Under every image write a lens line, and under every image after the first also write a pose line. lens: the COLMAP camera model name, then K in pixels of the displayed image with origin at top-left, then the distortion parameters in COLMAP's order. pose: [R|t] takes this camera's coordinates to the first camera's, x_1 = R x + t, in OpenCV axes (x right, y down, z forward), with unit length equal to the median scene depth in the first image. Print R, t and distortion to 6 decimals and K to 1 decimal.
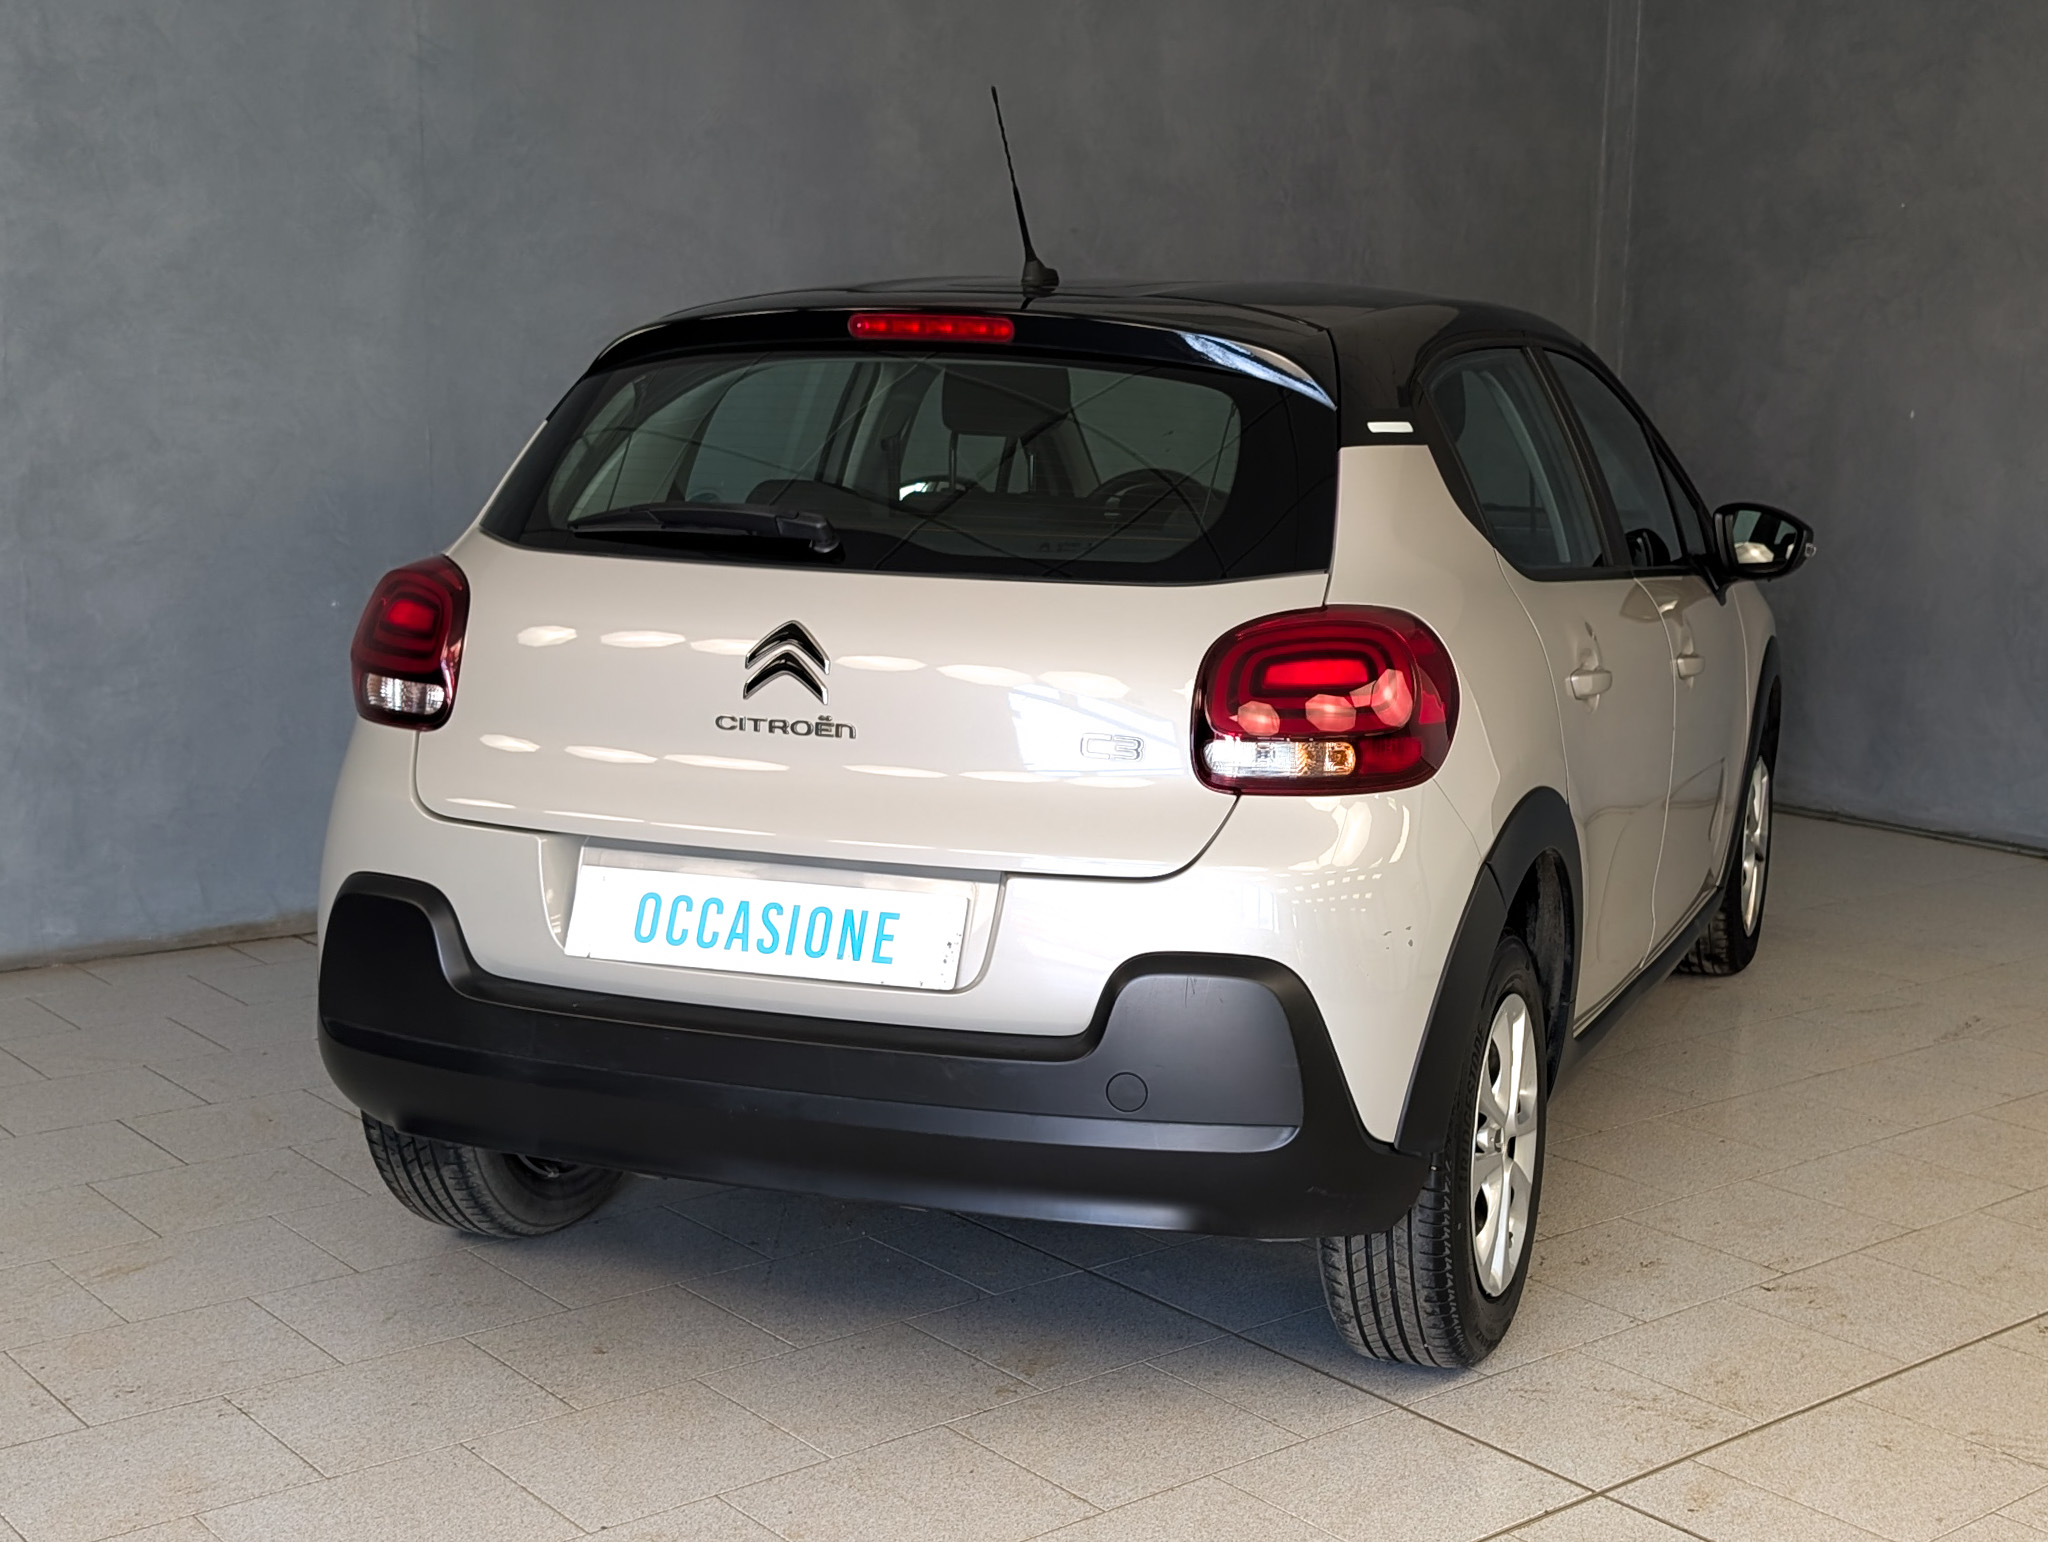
lens RADIAL K [[1448.8, 0, 1023.8], [0, 1448.8, 750.7], [0, 0, 1]] dist [0.001433, 0.001845]
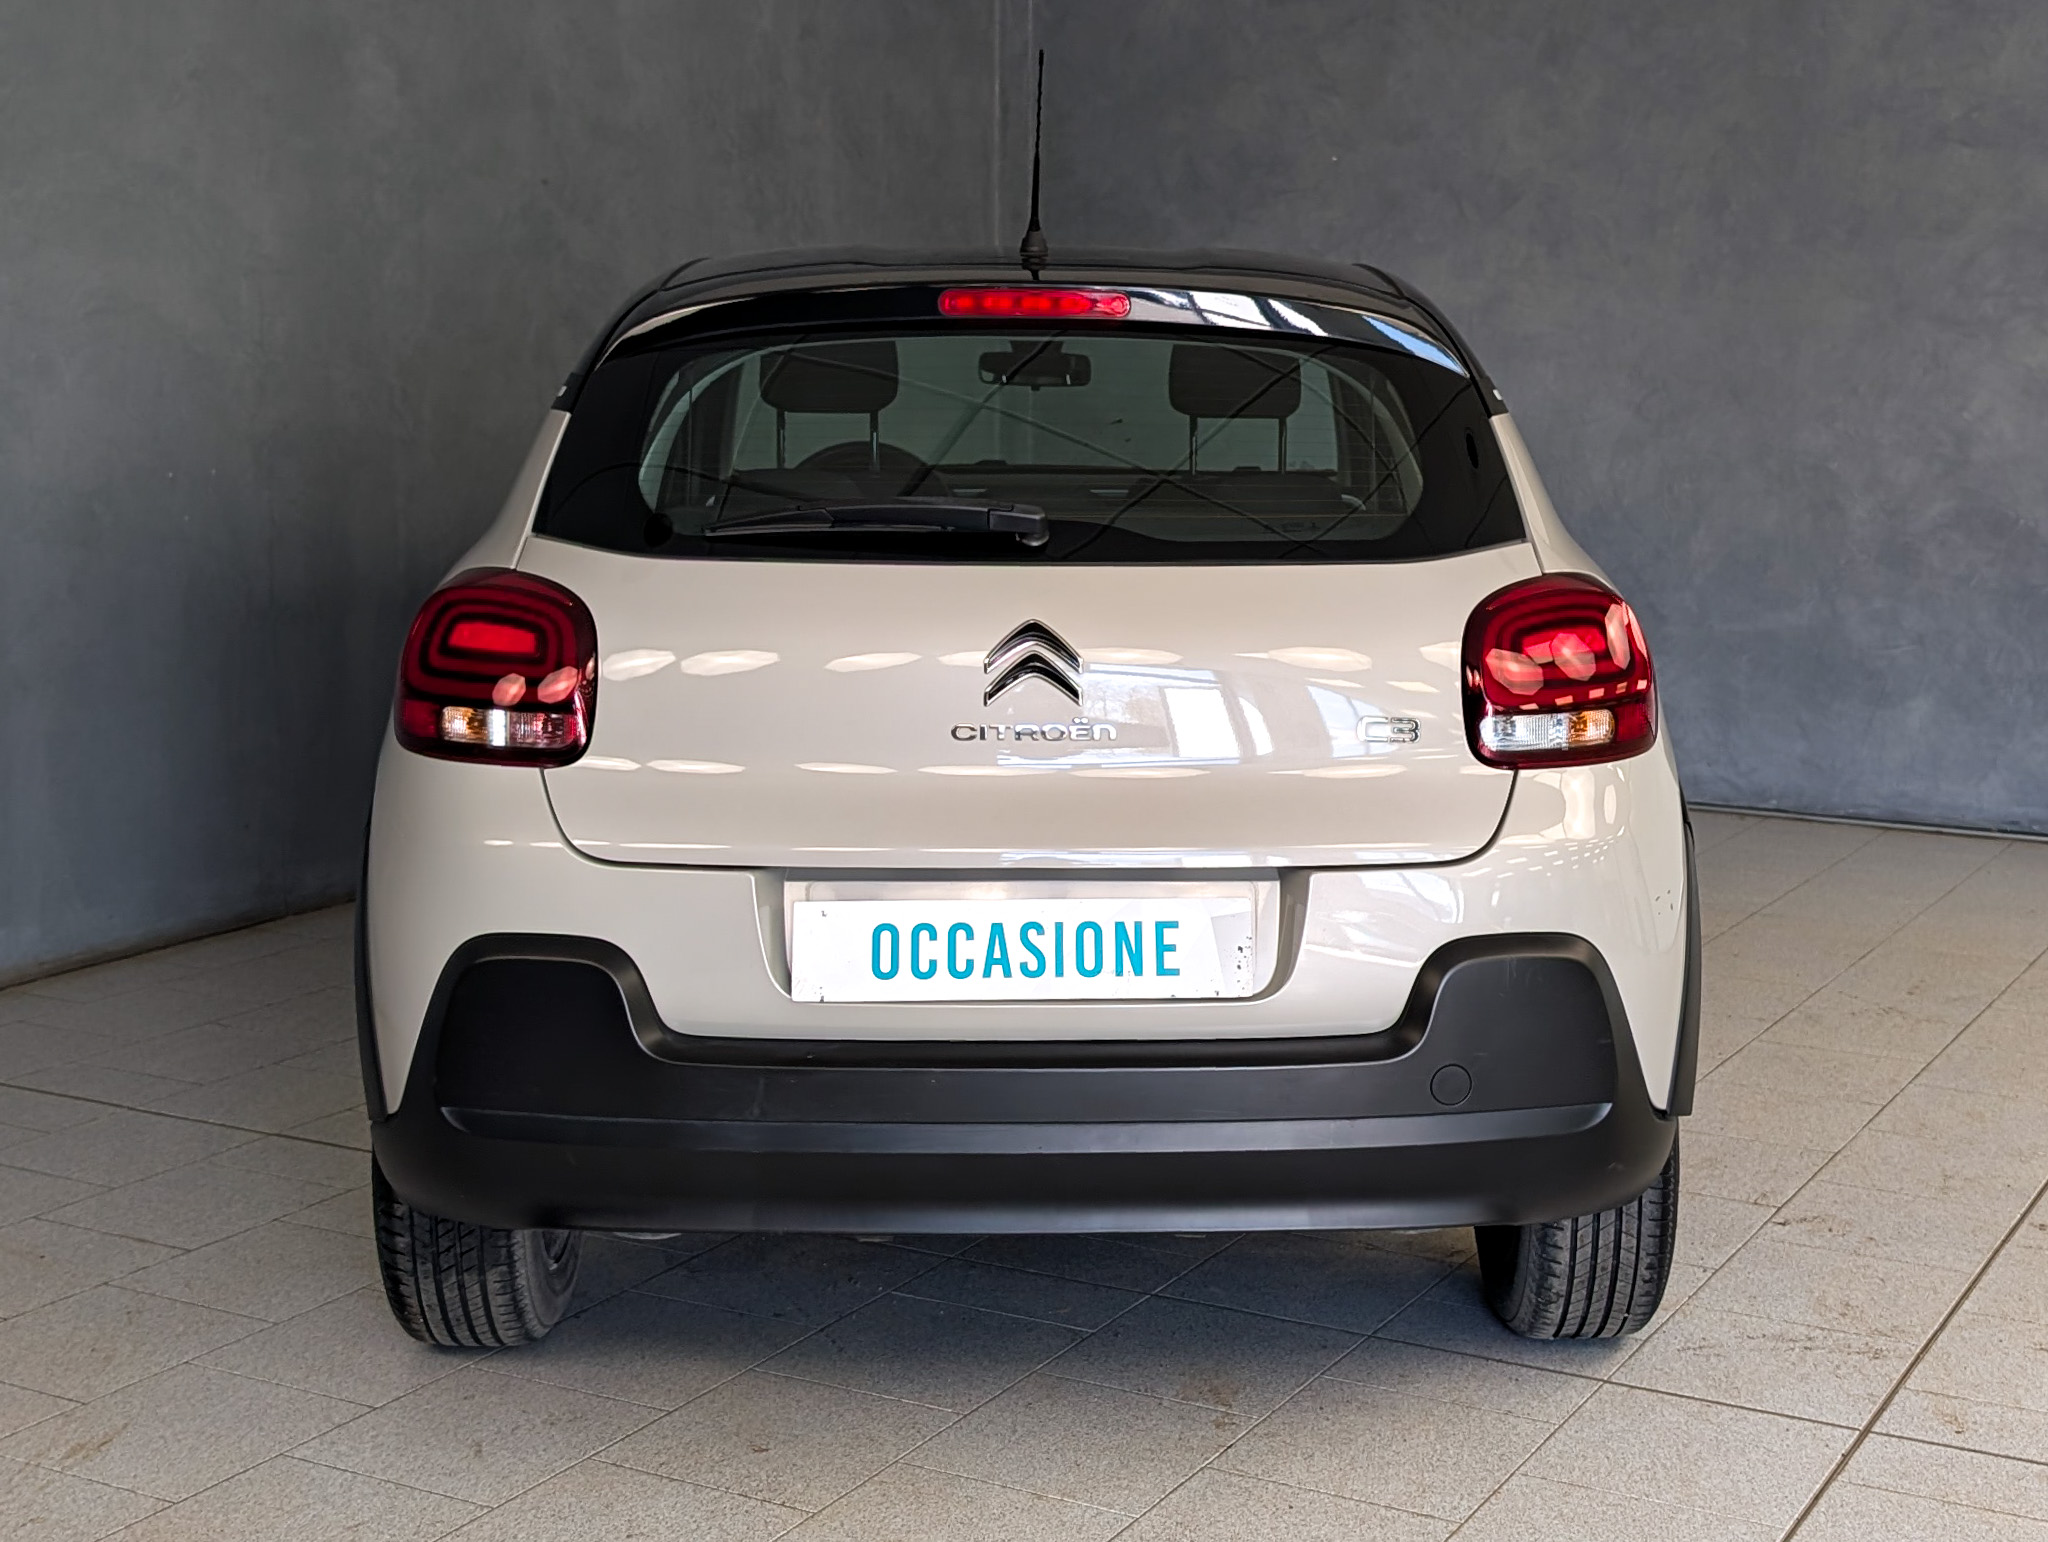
lens RADIAL K [[1556.3, 0, 1024.0], [0, 1556.3, 708.4], [0, 0, 1]] dist [0.007489, -0.006178]
pose [[0.983330, -0.065359, 0.169675, -0.336275], [0.069597, 0.997392, -0.019142, -0.013287], [-0.167981, 0.030632, 0.985314, 0.011652]]
